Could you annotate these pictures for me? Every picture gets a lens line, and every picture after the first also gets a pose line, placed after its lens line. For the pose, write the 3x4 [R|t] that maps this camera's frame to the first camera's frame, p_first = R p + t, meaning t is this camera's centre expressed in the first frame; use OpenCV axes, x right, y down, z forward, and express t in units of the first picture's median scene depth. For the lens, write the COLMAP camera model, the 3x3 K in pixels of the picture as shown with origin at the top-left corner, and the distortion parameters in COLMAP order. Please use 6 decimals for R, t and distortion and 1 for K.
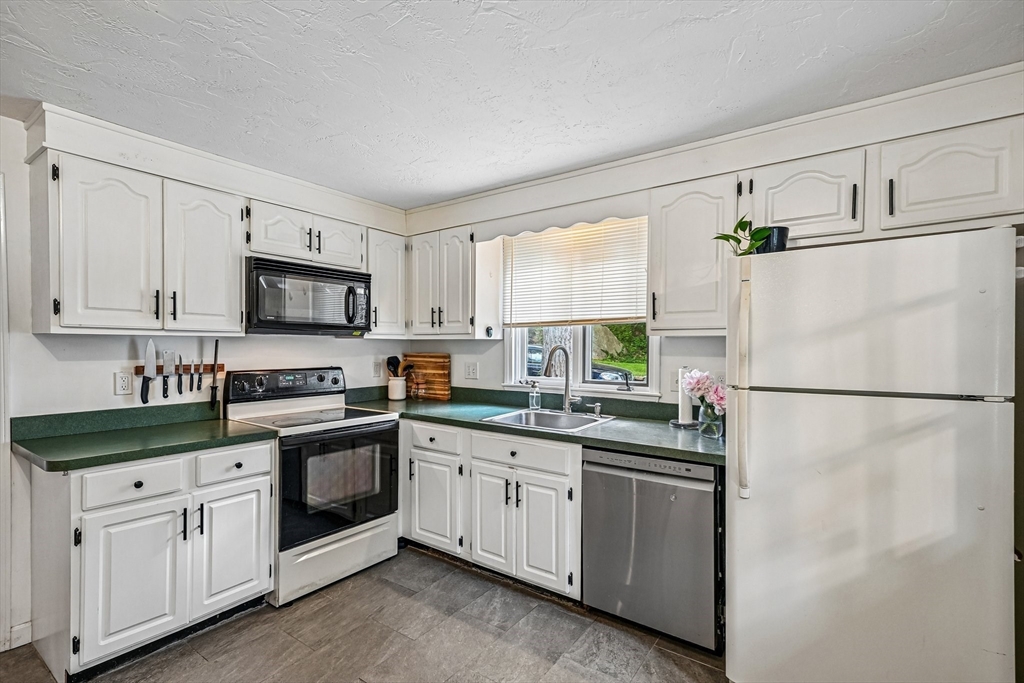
lens RADIAL K [[476.3, 0, 515.4], [0, 476.3, 345.7], [0, 0, 1]] dist [0.002277, 0.000353]
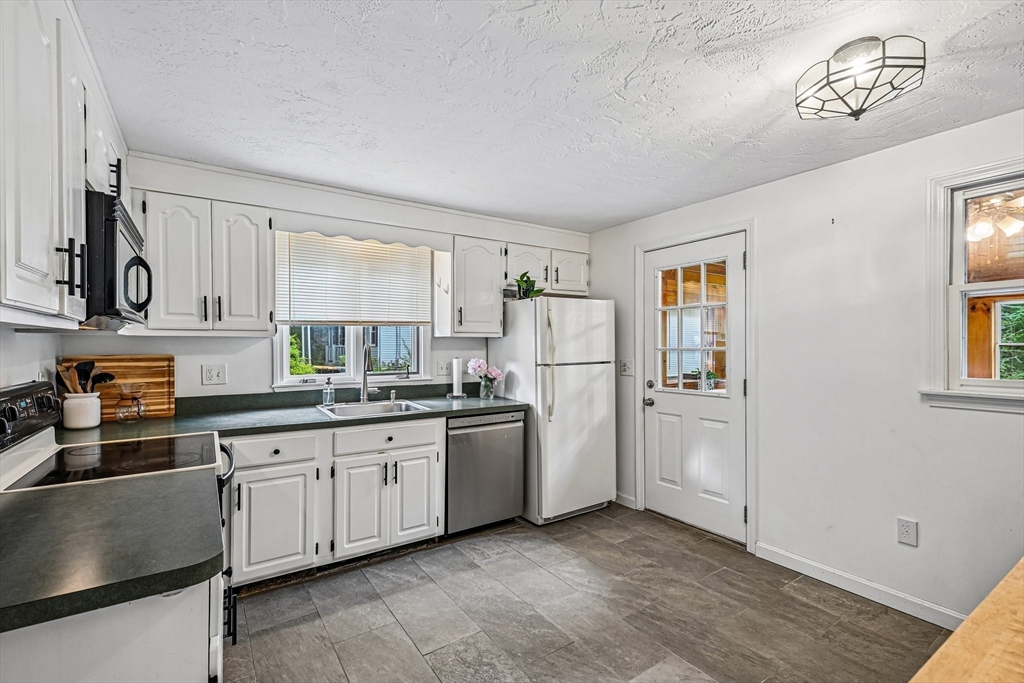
lens RADIAL K [[455.0, 0, 512.0], [0, 455.0, 341.5], [0, 0, 1]] dist [0.002335, 0.000281]
pose [[0.347686, 0.000055, 0.937611, -0.923645], [0.002840, 0.999995, -0.001112, -0.003636], [-0.937607, 0.003049, 0.347684, 0.347424]]
